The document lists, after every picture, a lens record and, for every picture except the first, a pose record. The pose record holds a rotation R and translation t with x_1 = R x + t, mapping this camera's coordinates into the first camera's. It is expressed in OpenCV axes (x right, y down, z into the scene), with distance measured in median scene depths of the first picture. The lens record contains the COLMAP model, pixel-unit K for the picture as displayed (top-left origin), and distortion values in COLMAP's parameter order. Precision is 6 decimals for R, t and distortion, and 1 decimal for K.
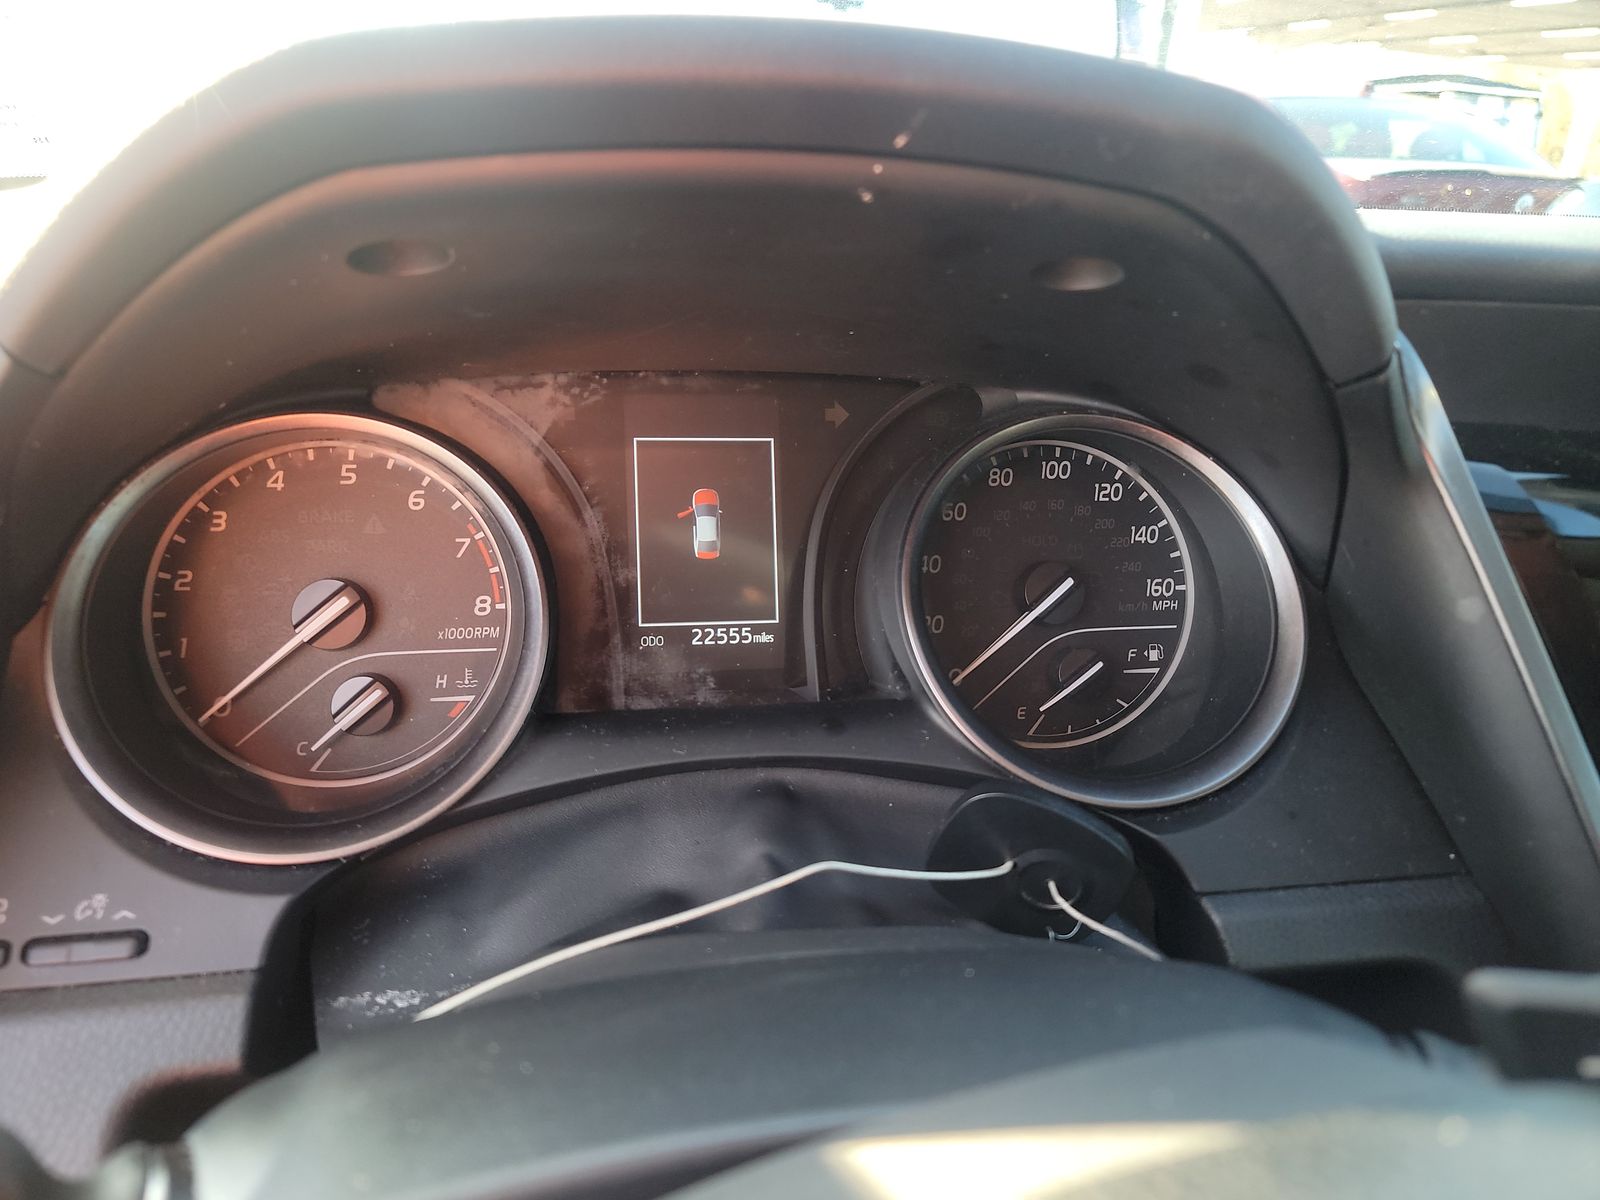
lens RADIAL K [[1126.9, 0, 797.4], [0, 1126.9, 605.3], [0, 0, 1]] dist [0.022804, -0.013106]
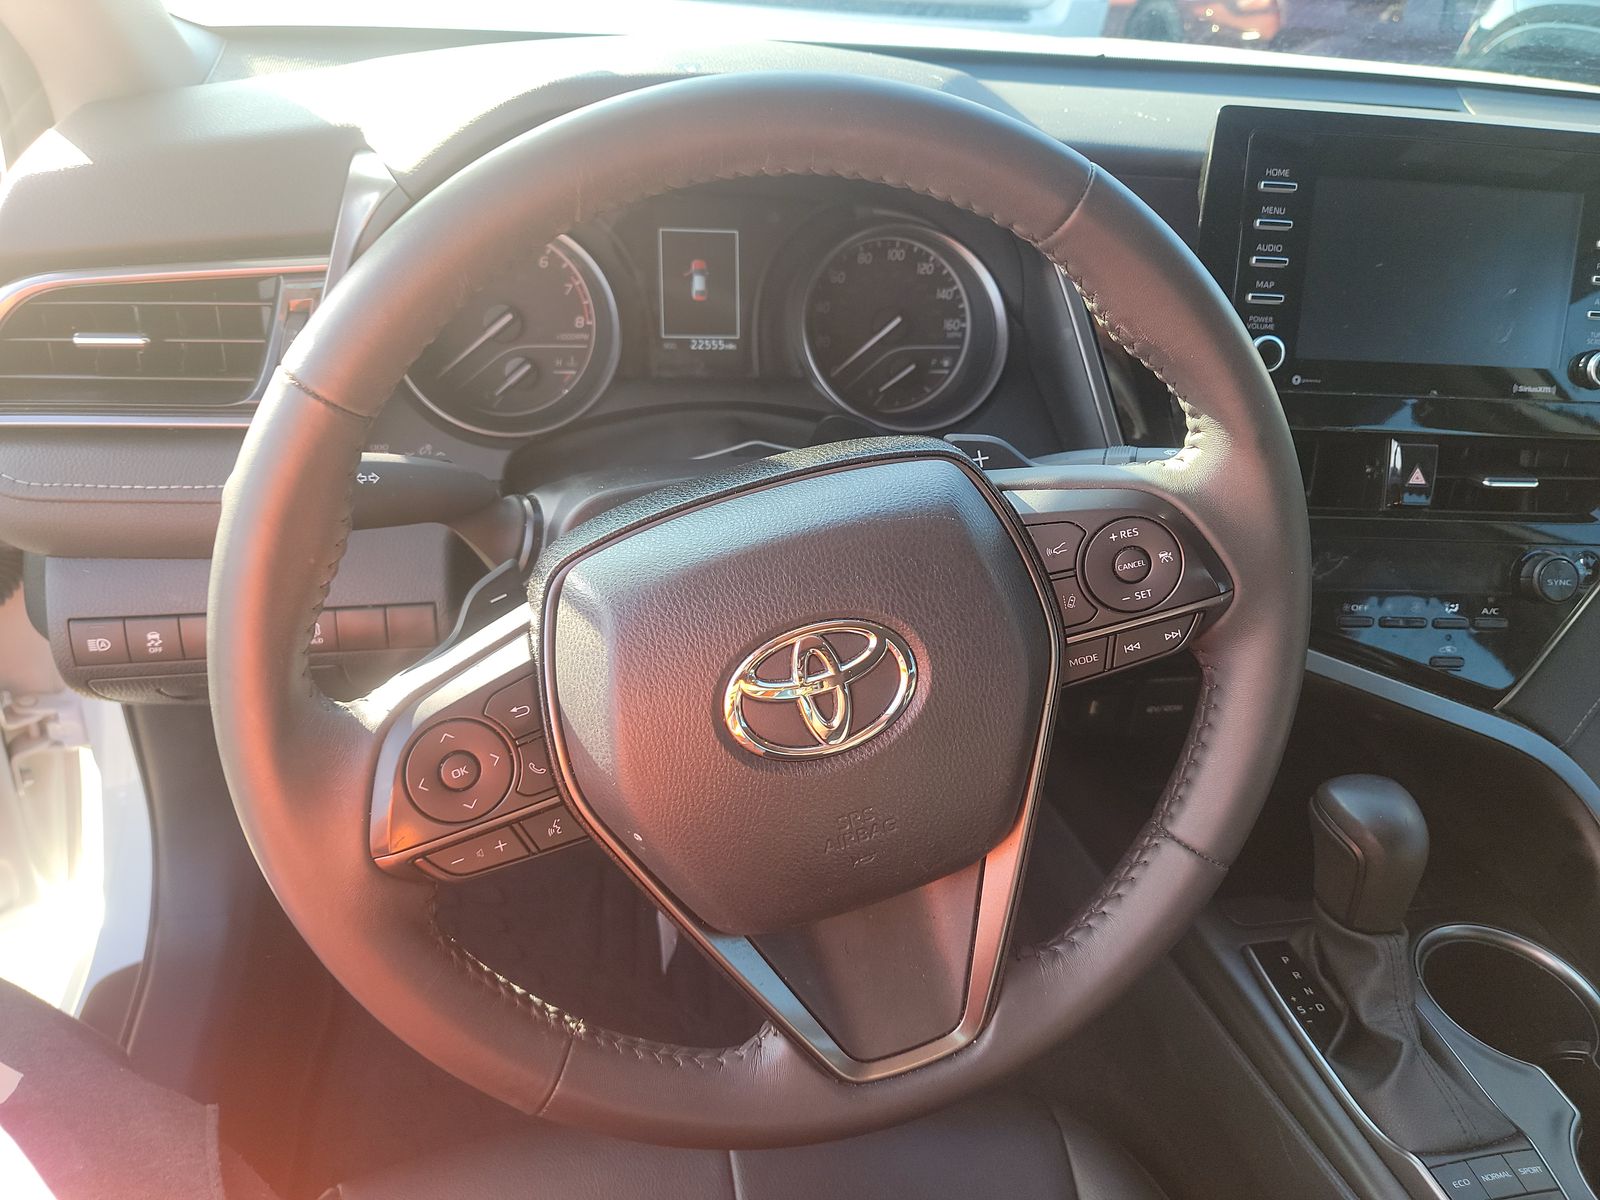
lens RADIAL K [[1126.9, 0, 798.5], [0, 1126.9, 597.2], [0, 0, 1]] dist [0.022804, -0.013106]
pose [[0.999370, 0.022579, 0.027386, 0.038848], [-0.027547, 0.979958, 0.197289, 0.063141], [-0.022383, -0.197919, 0.979963, -0.862219]]
